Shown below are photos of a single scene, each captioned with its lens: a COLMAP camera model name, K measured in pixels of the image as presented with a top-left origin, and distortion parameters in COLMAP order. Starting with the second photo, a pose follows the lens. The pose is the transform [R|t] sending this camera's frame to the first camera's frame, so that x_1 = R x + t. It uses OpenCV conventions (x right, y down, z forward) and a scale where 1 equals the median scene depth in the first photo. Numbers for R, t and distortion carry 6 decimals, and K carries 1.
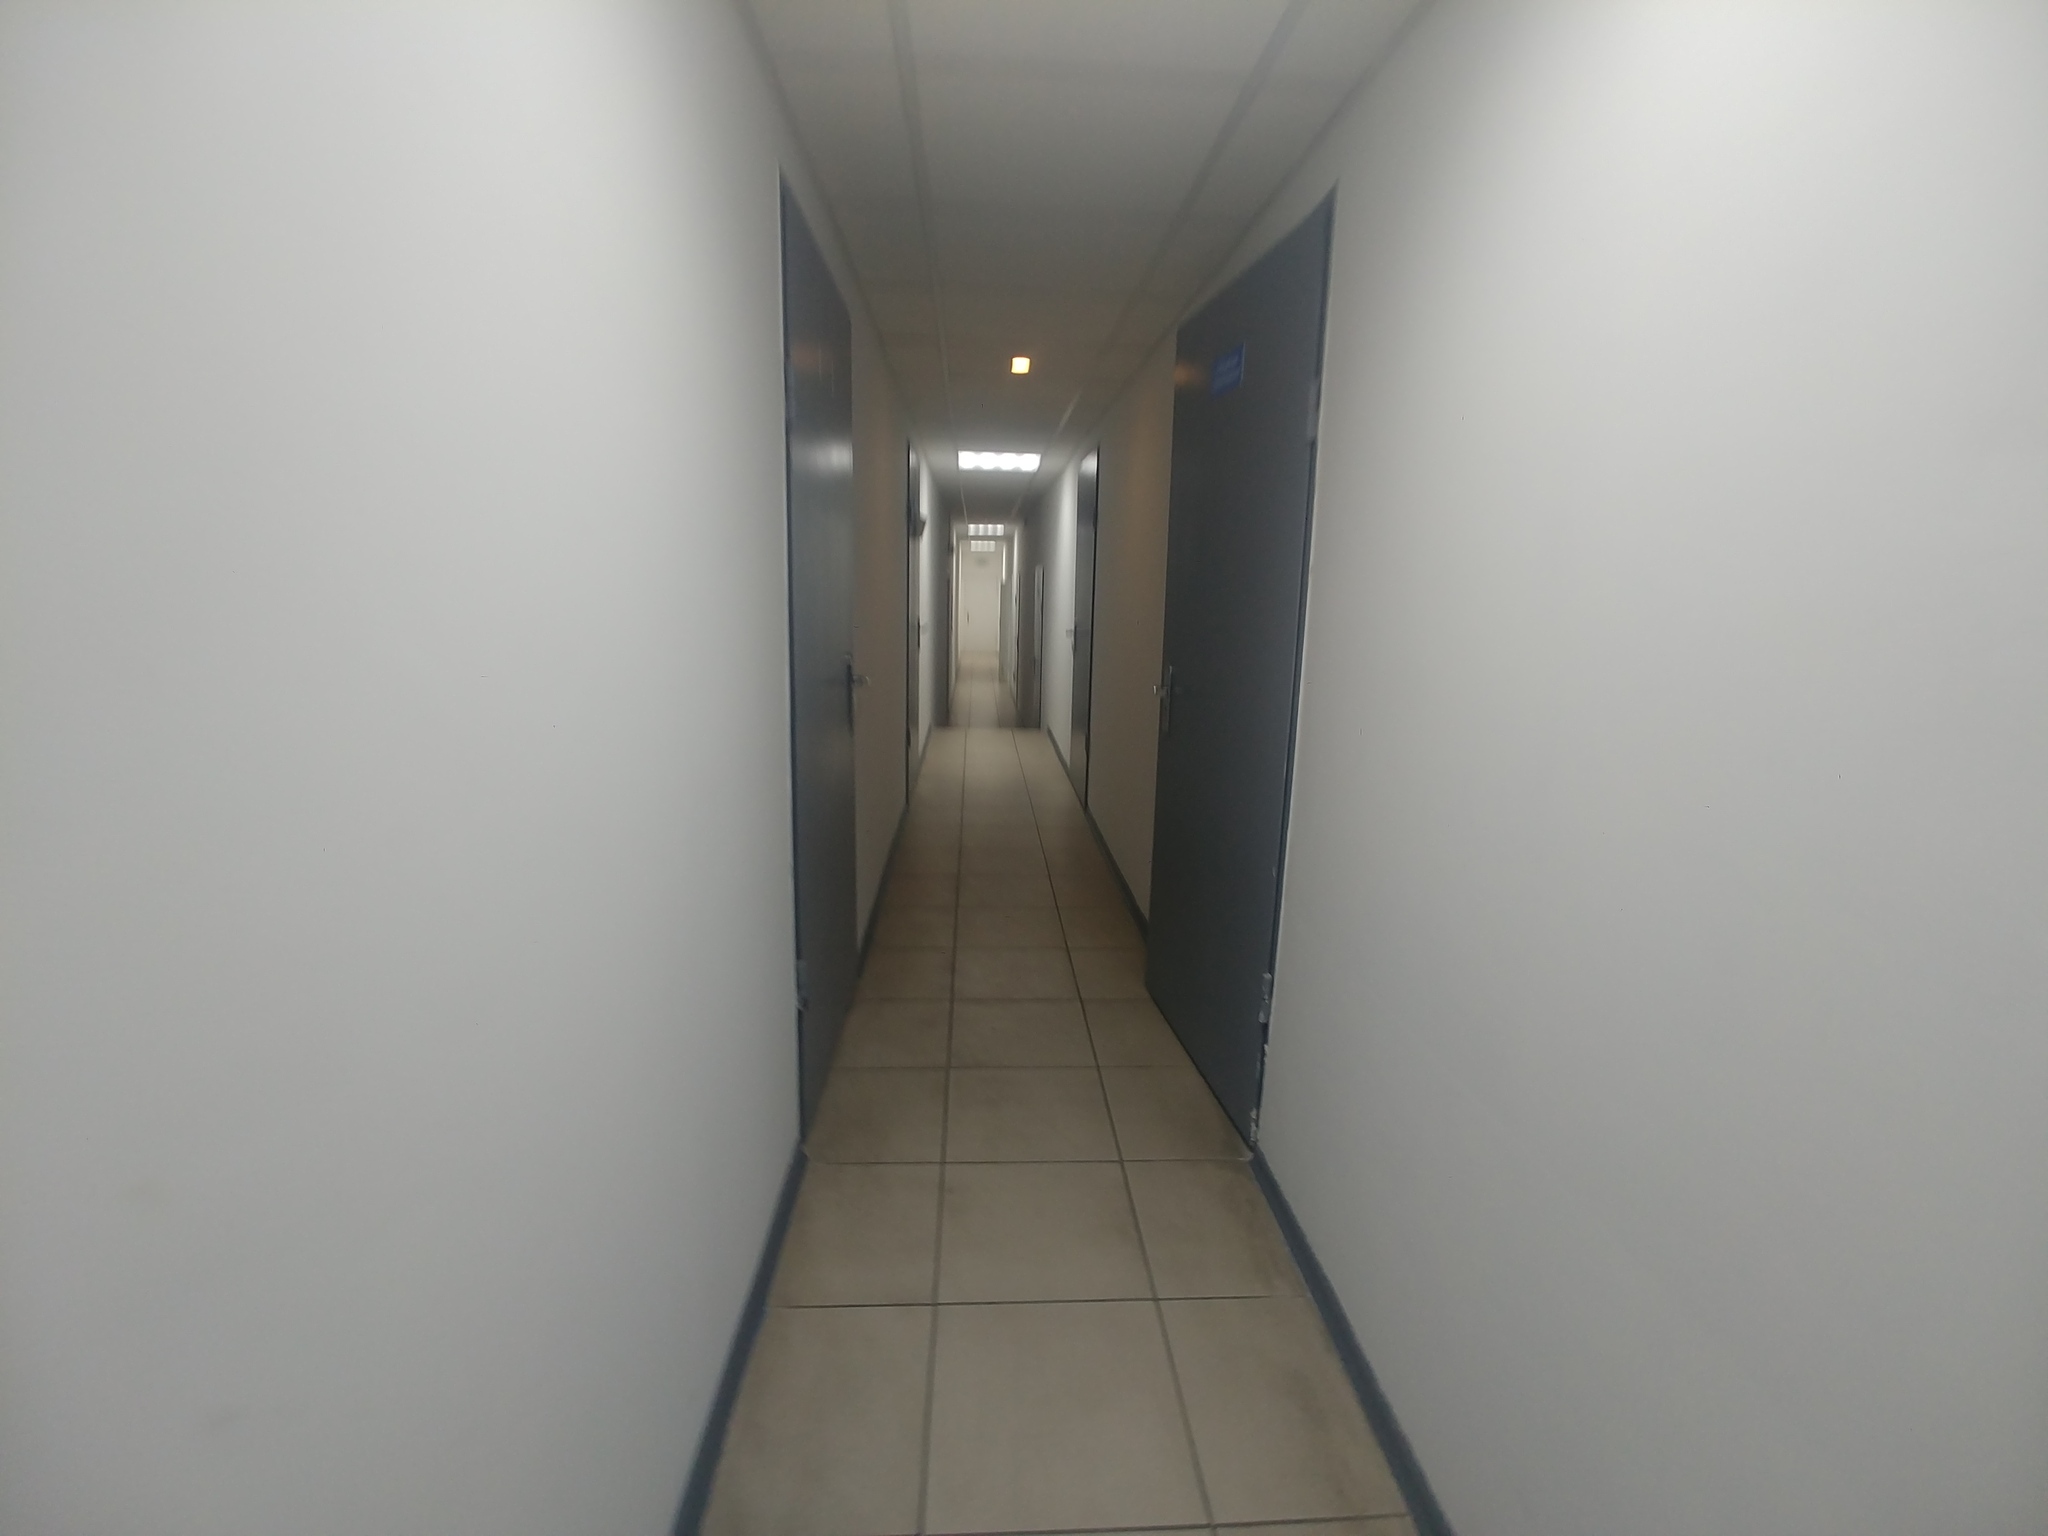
lens RADIAL K [[893.7, 0, 1027.7], [0, 893.7, 761.1], [0, 0, 1]] dist [-0.000449, 0.000023]
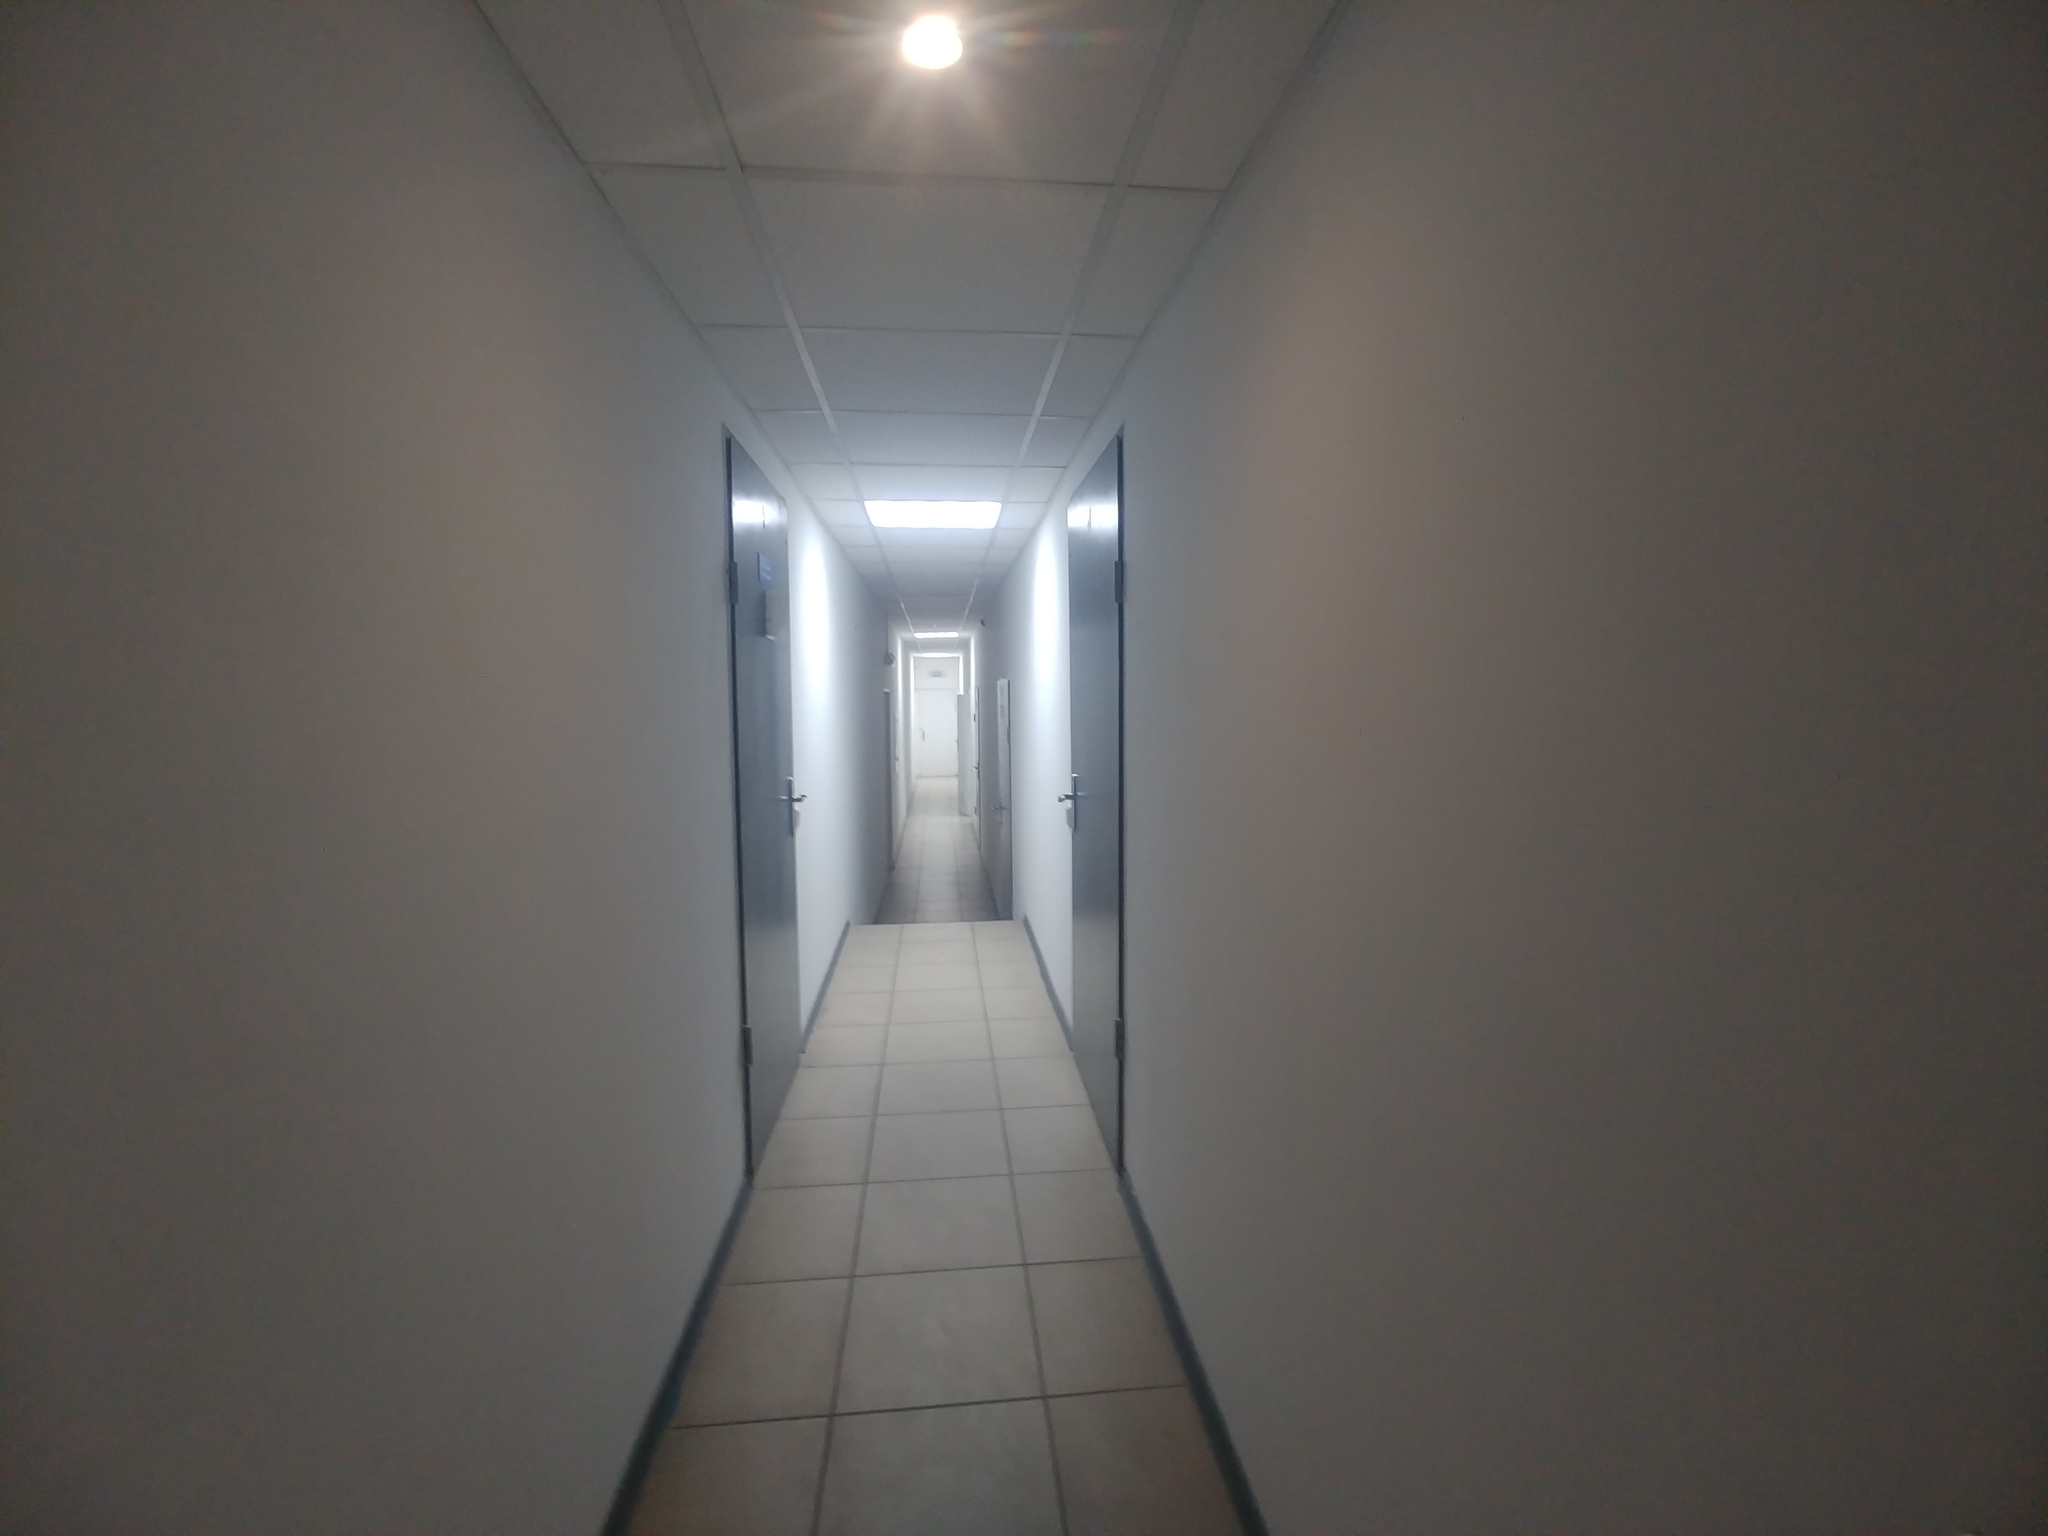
lens RADIAL K [[893.7, 0, 1022.1], [0, 893.7, 769.3], [0, 0, 1]] dist [-0.000449, 0.000023]
pose [[0.998785, -0.035963, 0.033699, 0.001117], [0.039433, 0.993294, -0.108680, -0.049282], [-0.029564, 0.109877, 0.993505, 0.219685]]
